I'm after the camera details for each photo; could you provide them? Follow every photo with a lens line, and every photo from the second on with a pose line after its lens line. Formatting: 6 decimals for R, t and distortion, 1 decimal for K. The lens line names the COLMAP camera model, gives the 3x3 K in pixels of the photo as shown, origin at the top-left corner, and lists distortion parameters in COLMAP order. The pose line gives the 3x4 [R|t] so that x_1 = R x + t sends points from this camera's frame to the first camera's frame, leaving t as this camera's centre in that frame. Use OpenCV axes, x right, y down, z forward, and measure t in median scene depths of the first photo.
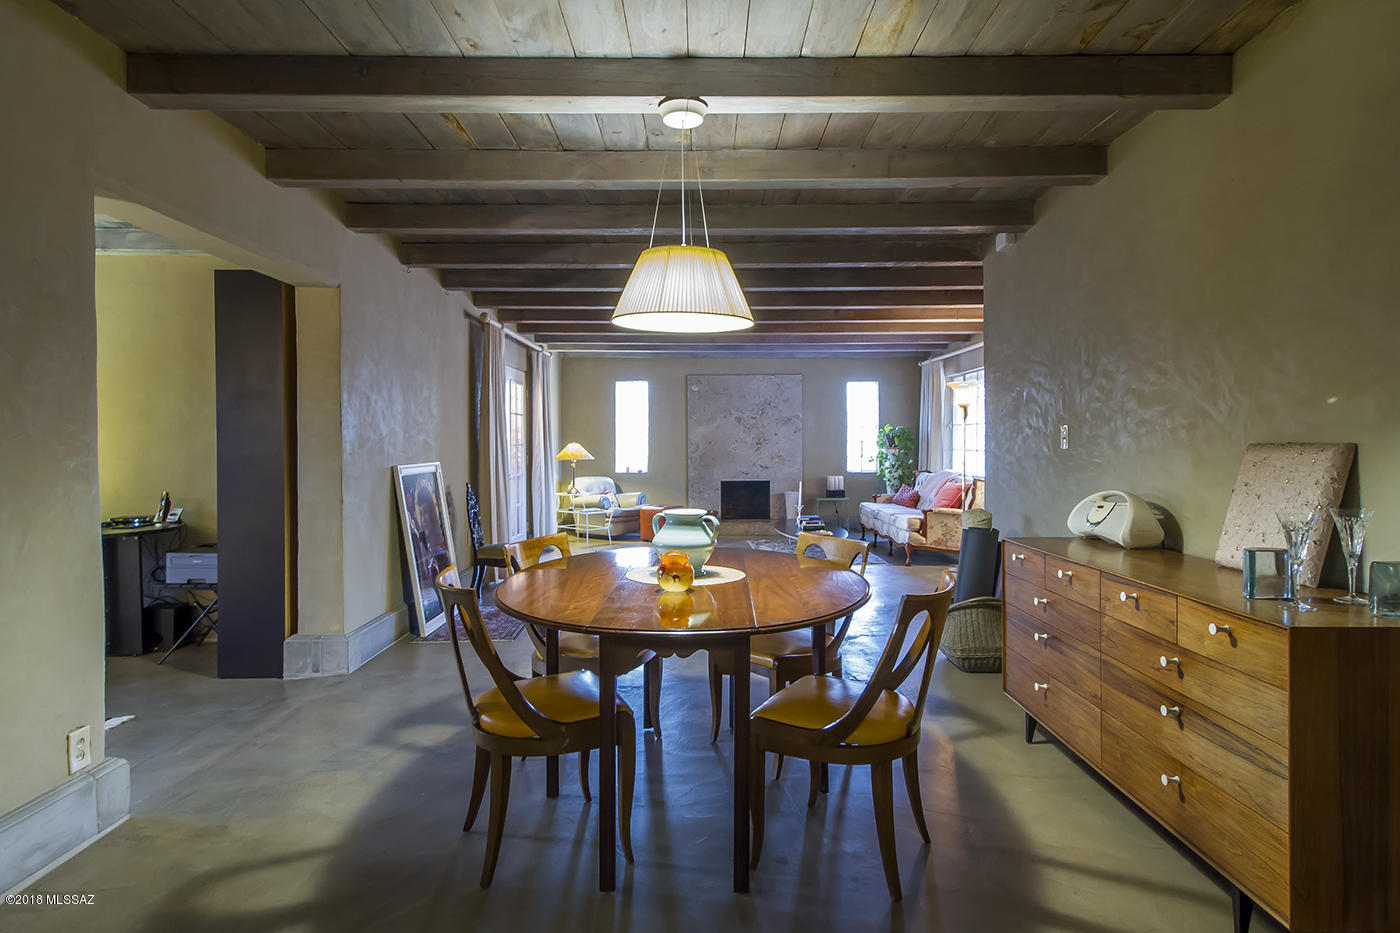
lens RADIAL K [[816.5, 0, 697.6], [0, 816.5, 458.7], [0, 0, 1]] dist [0.002520, -0.004731]
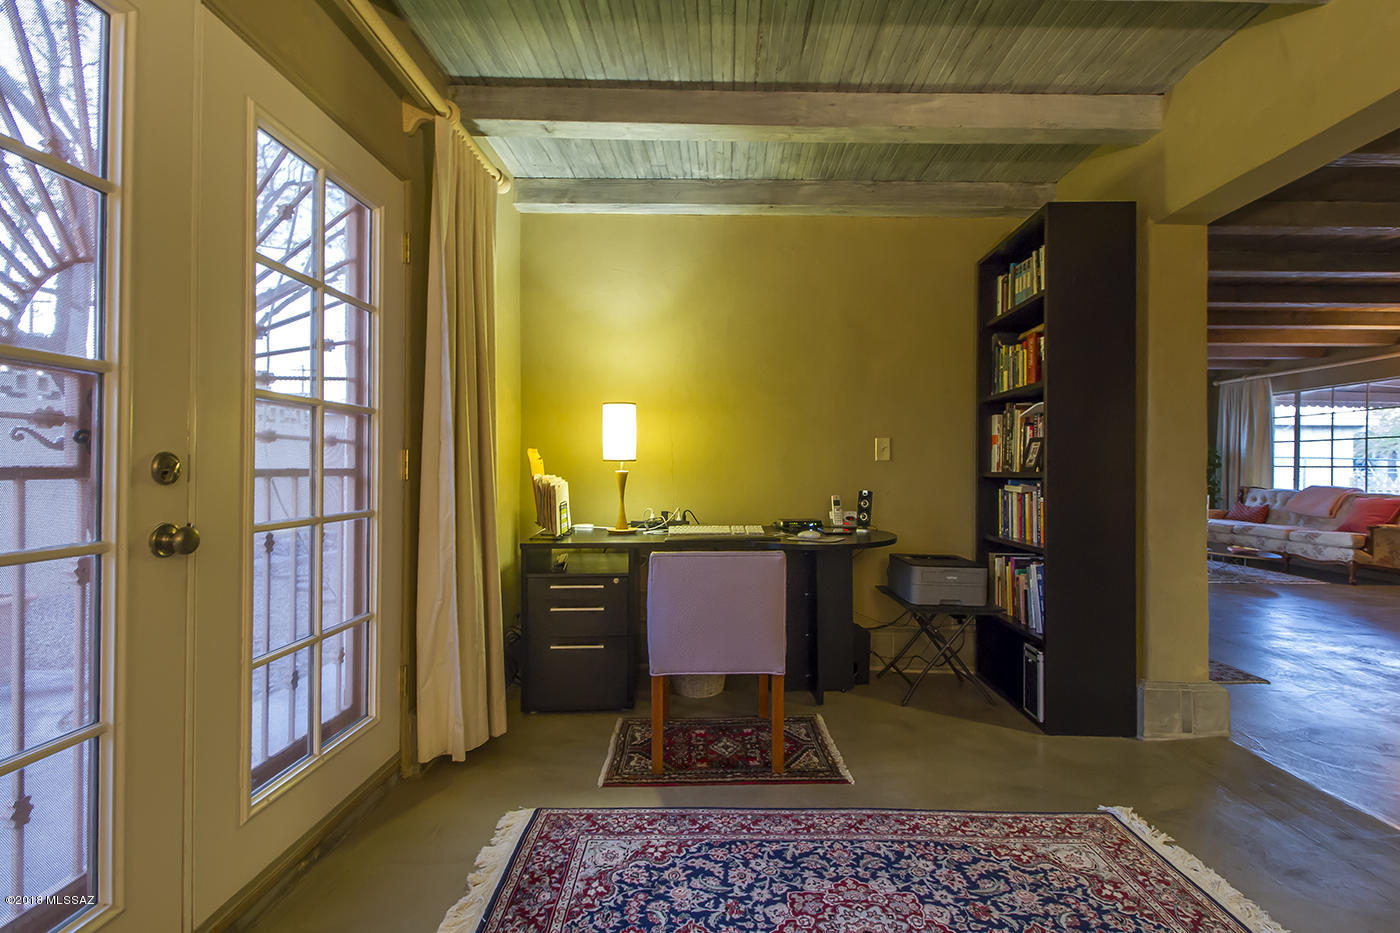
lens RADIAL K [[678.5, 0, 700.0], [0, 678.5, 466.5], [0, 0, 1]] dist [0.010624, -0.000518]
pose [[0.999917, 0.010215, -0.007794, -0.371703], [-0.010370, 0.999744, -0.020099, 0.012706], [0.007586, 0.020179, 0.999768, 0.143489]]
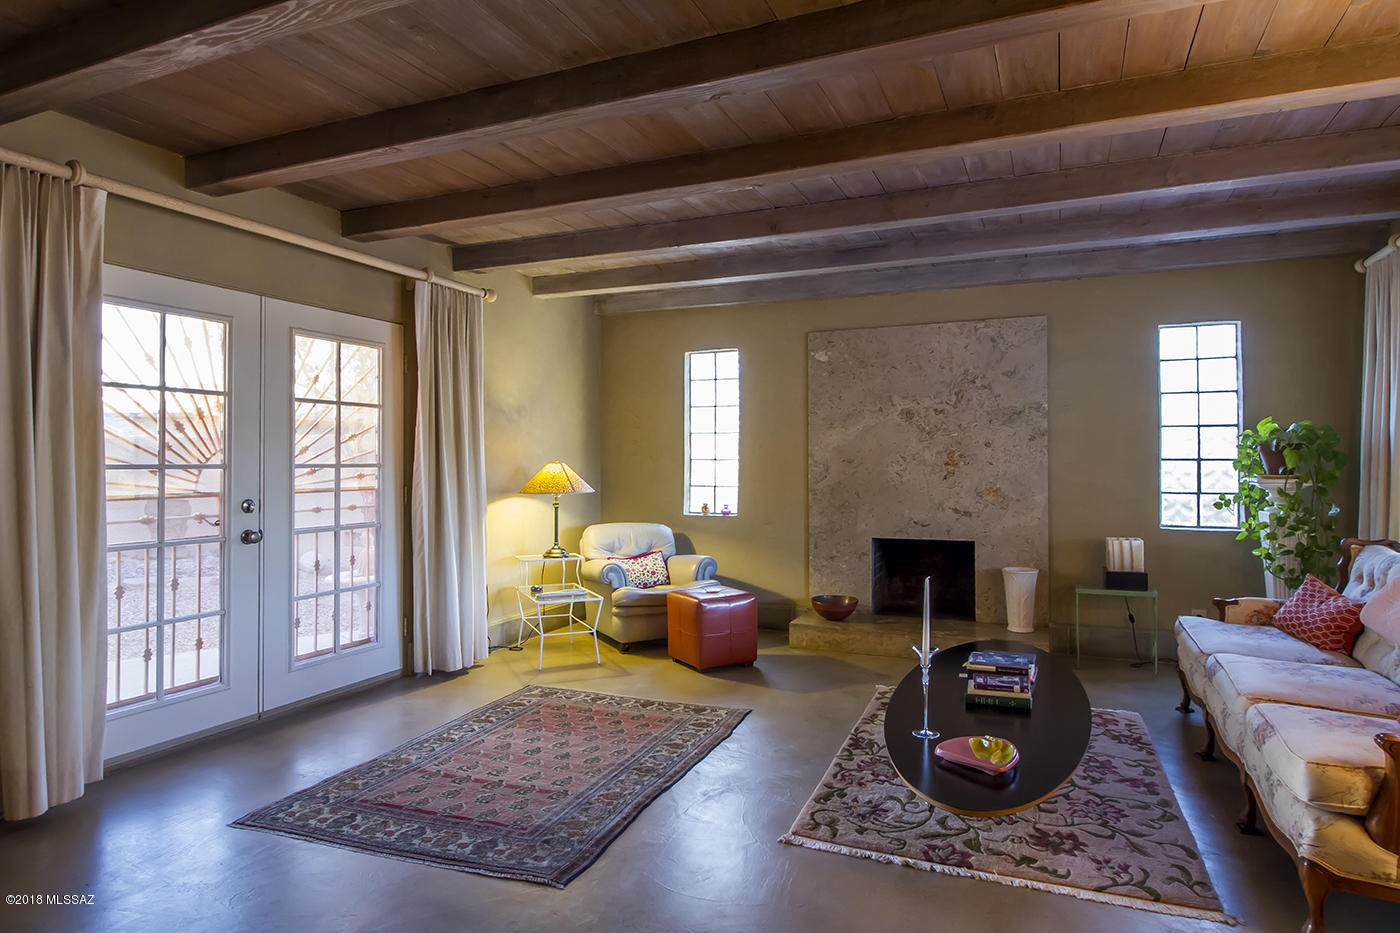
lens RADIAL K [[816.5, 0, 697.6], [0, 816.5, 458.7], [0, 0, 1]] dist [0.002520, -0.004731]
pose [[0.915239, 0.001052, -0.402910, 0.137861], [-0.010405, 0.999725, -0.021026, -0.010099], [0.402777, 0.023436, 0.914998, 0.513717]]
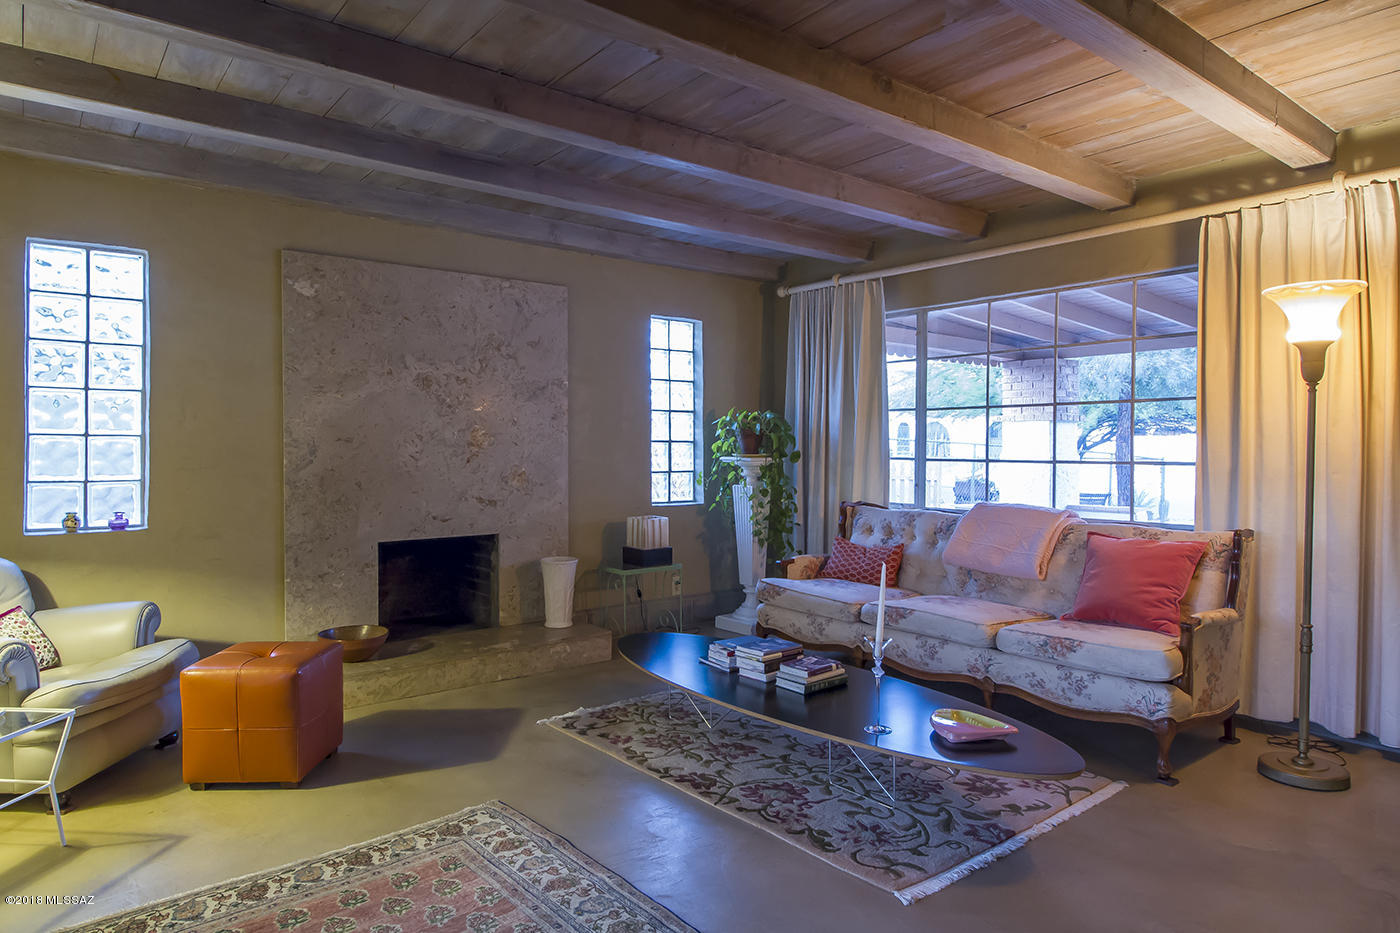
lens RADIAL K [[860.4, 0, 700.0], [0, 860.4, 466.5], [0, 0, 1]] dist [0.002160, -0.002986]
pose [[0.783068, -0.008100, 0.621883, -0.106472], [0.006623, 0.999967, 0.004685, -0.008993], [-0.621901, 0.000450, 0.783096, 0.617222]]
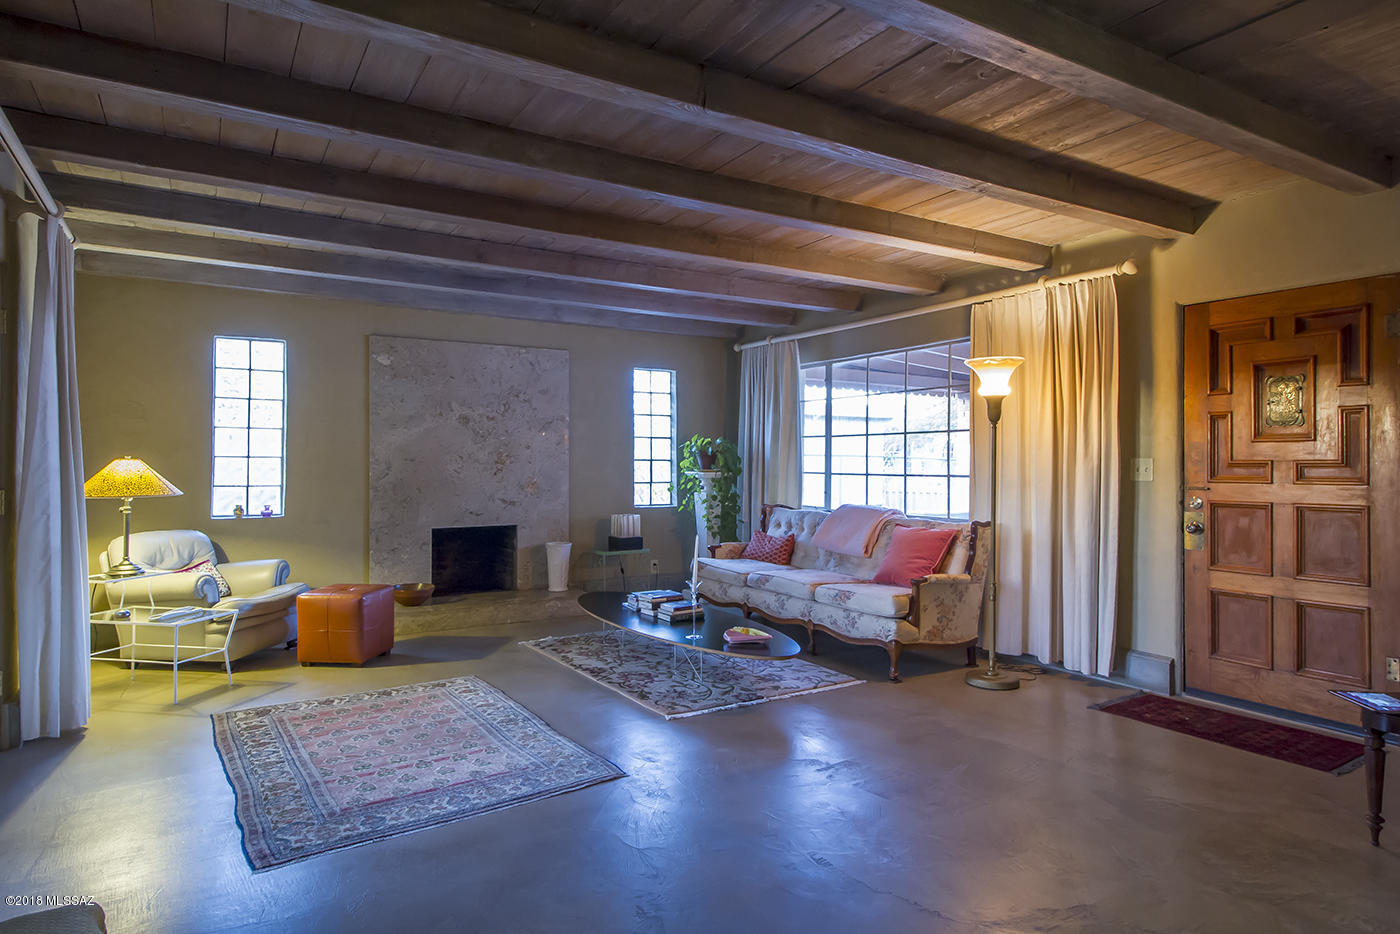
lens RADIAL K [[828.0, 0, 700.0], [0, 828.0, 467.0], [0, 0, 1]] dist [0.027522, -0.000964]
pose [[0.855605, 0.003795, 0.517615, -0.113674], [0.004218, 0.999889, -0.014303, -0.006219], [-0.517612, 0.014421, 0.855494, 0.431448]]
